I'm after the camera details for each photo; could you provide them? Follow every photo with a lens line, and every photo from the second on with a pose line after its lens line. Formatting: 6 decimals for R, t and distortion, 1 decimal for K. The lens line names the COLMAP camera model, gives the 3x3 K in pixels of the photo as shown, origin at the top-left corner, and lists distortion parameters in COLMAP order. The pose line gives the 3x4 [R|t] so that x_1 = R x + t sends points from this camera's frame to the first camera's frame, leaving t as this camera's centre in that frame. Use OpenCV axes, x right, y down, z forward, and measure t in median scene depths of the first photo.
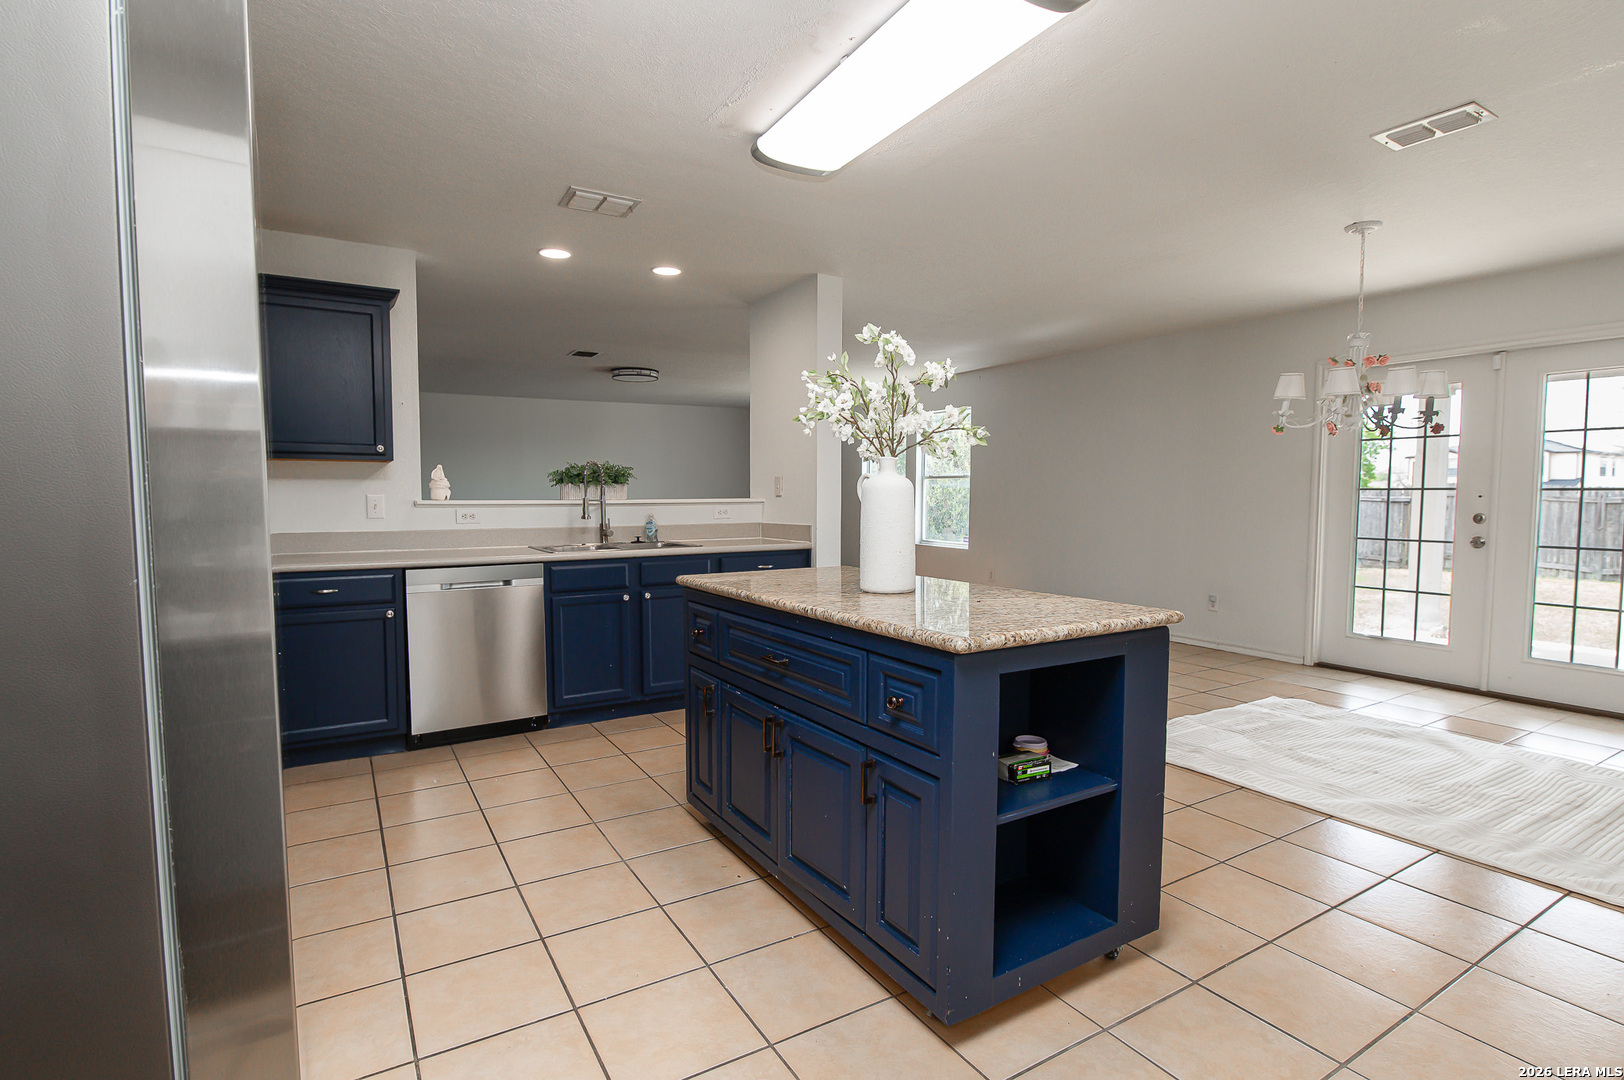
lens RADIAL K [[788.2, 0, 826.1], [0, 788.2, 546.0], [0, 0, 1]] dist [-0.006199, -0.001417]
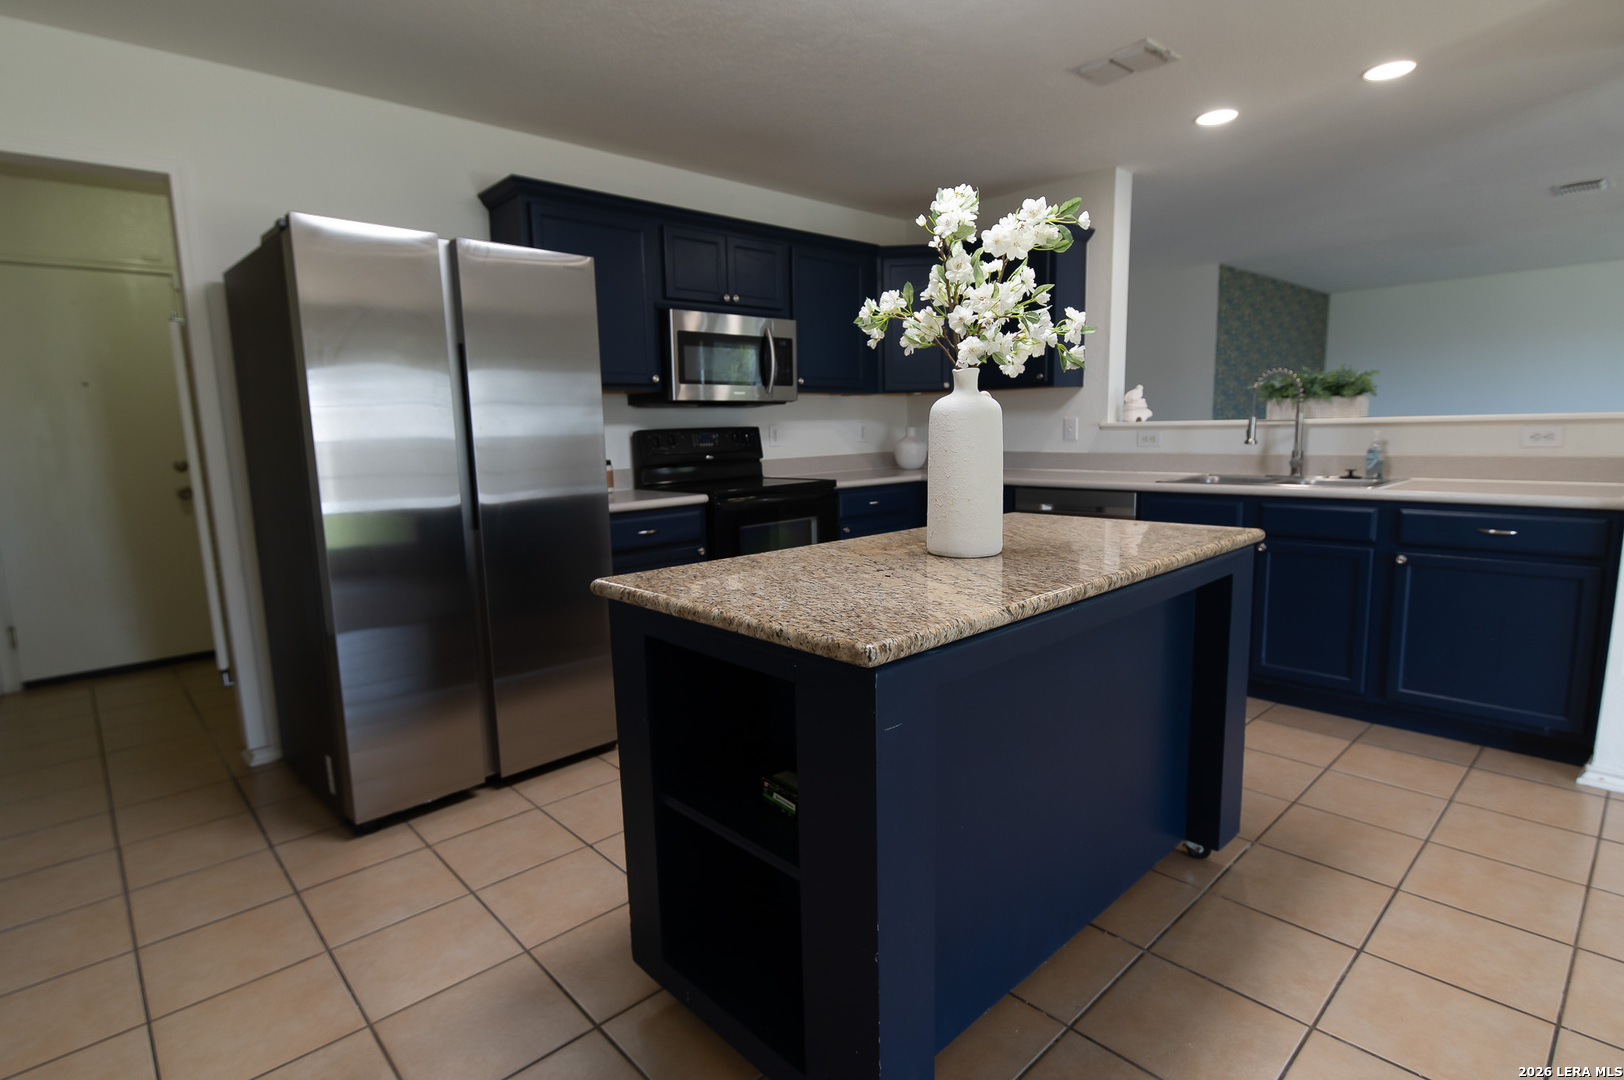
lens RADIAL K [[813.2, 0, 817.0], [0, 813.2, 546.4], [0, 0, 1]] dist [-0.015152, 0.000112]
pose [[0.206960, 0.138709, -0.968467, 0.456538], [-0.036479, 0.990304, 0.134041, -0.027848], [0.977669, 0.007587, 0.210013, 0.433212]]
